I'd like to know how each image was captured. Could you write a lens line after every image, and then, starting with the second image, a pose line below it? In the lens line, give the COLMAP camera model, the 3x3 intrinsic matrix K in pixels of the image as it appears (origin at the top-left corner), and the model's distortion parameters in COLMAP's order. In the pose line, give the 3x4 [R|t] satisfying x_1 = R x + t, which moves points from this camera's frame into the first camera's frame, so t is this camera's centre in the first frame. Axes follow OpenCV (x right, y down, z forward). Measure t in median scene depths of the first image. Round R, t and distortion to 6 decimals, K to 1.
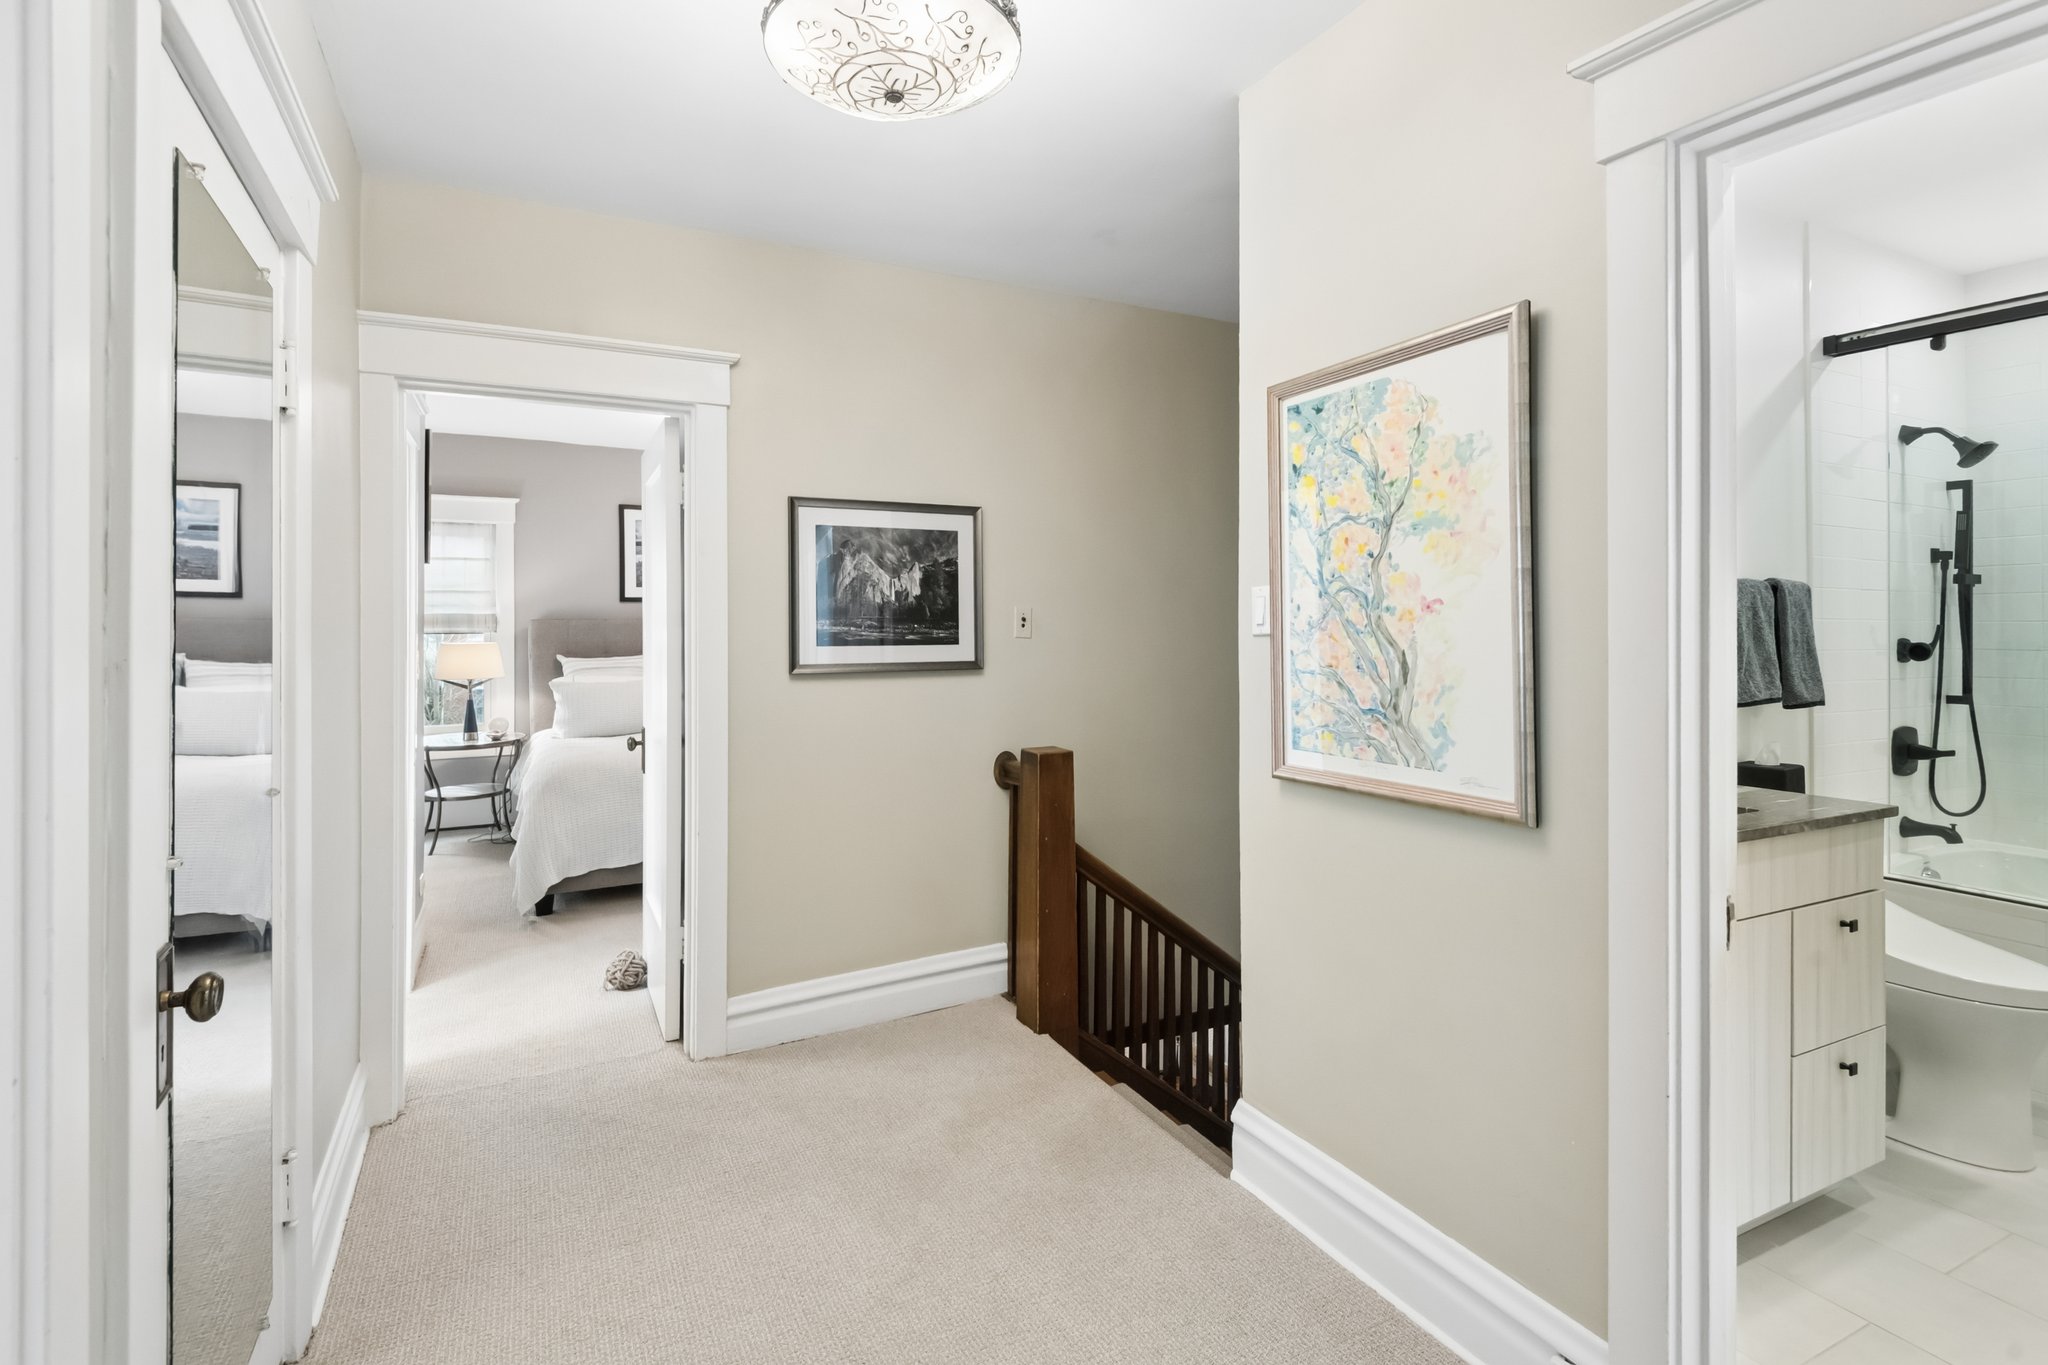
lens RADIAL K [[949.9, 0, 1018.4], [0, 949.9, 620.1], [0, 0, 1]] dist [-0.016169, 0.000267]
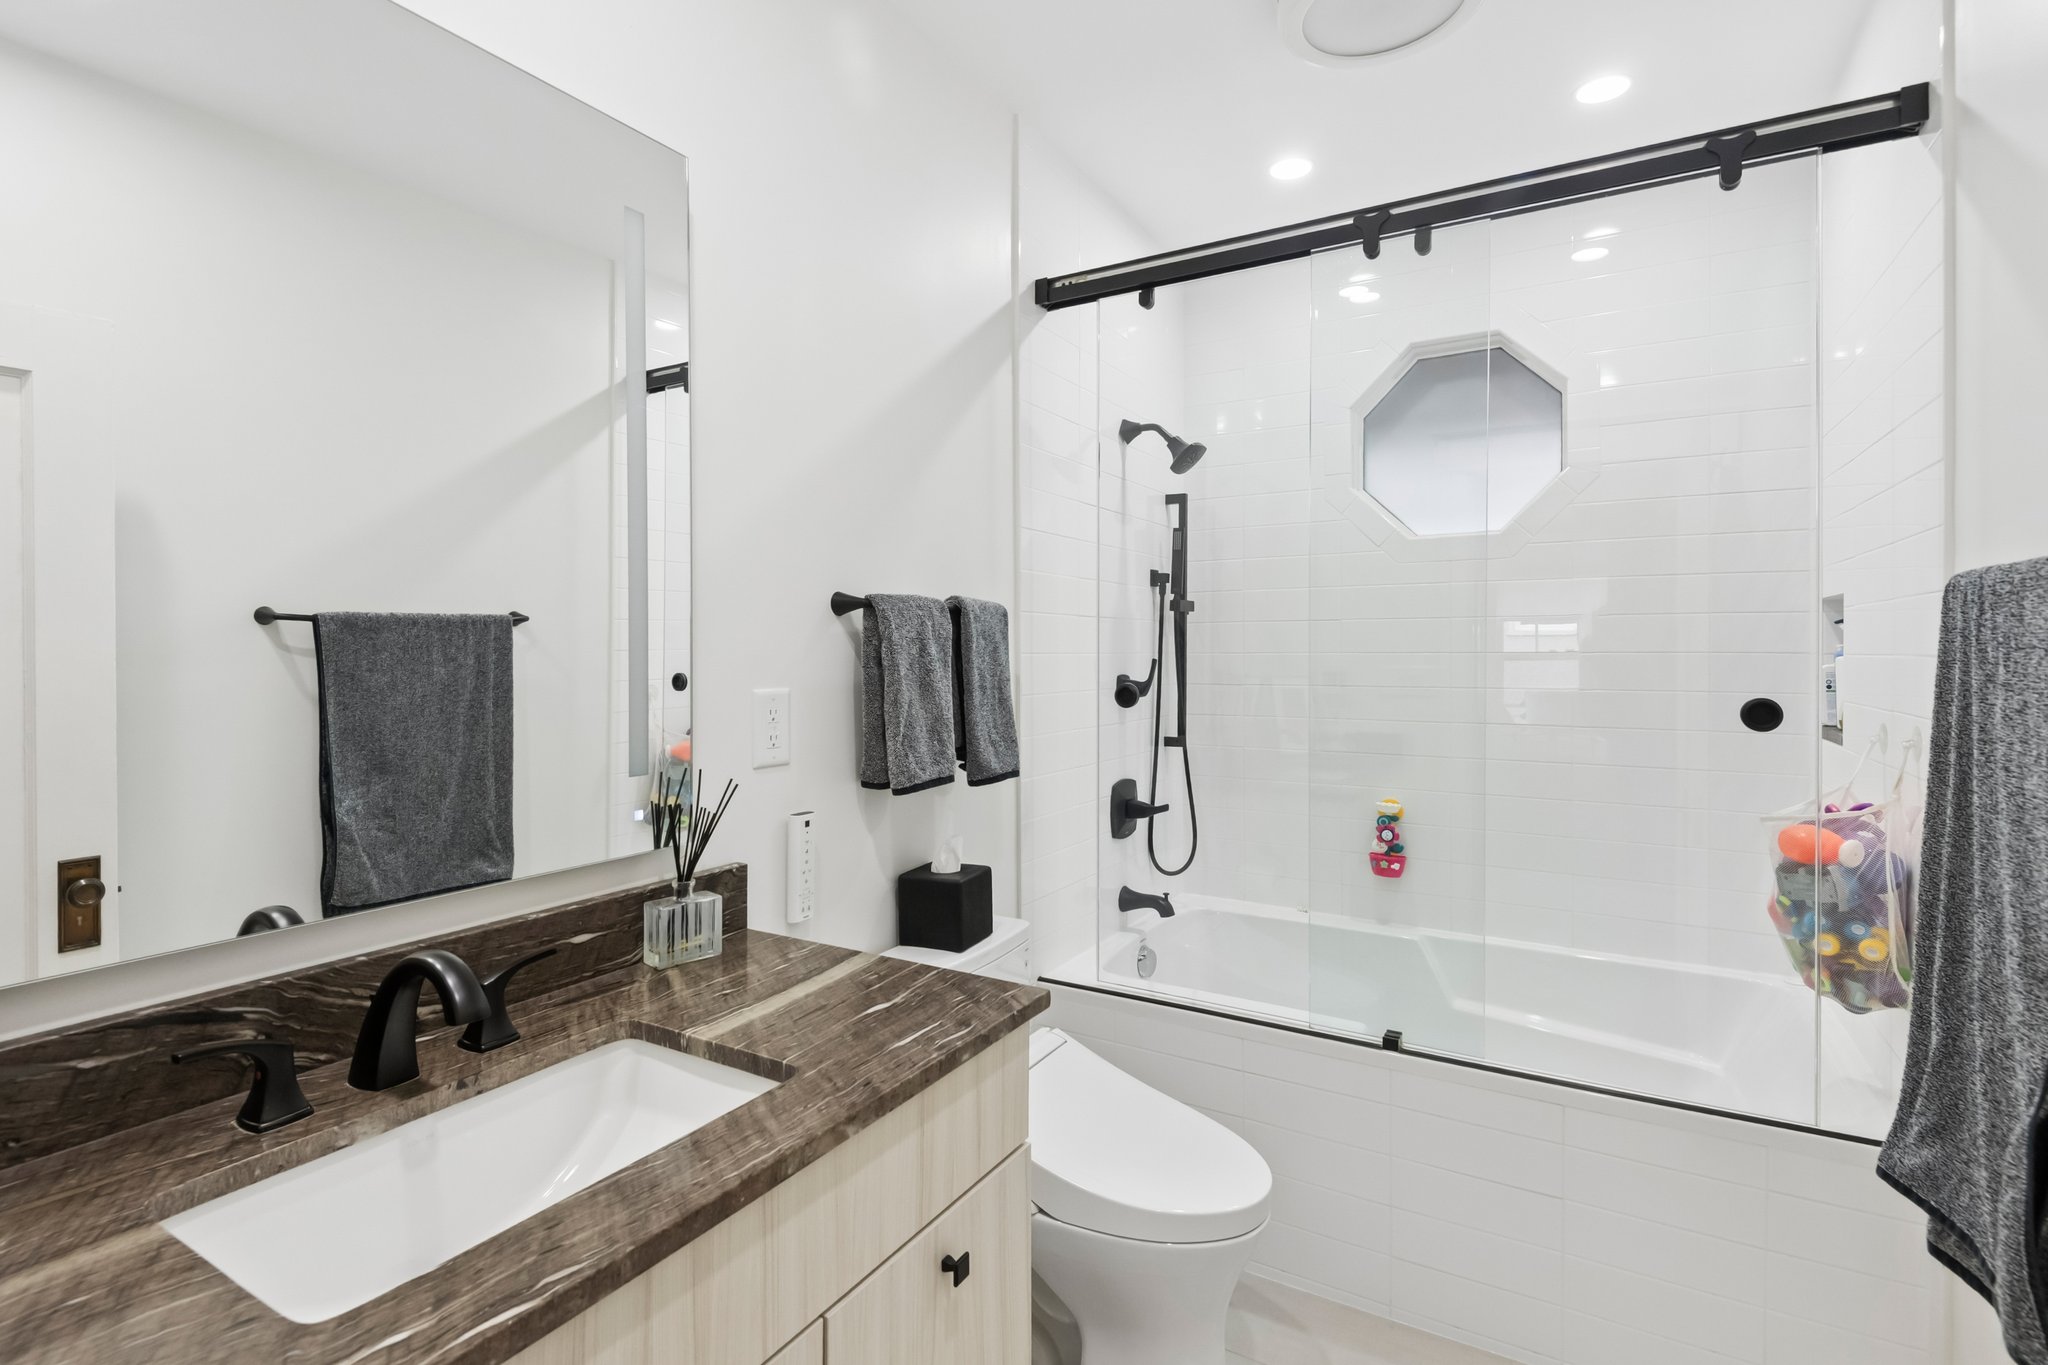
lens RADIAL K [[952.4, 0, 1019.4], [0, 952.4, 653.1], [0, 0, 1]] dist [0.044476, -0.031006]
pose [[0.829207, -0.005360, 0.558915, 0.397508], [-0.001561, 0.999928, 0.011905, -0.009948], [-0.558939, -0.010744, 0.829139, 0.349089]]
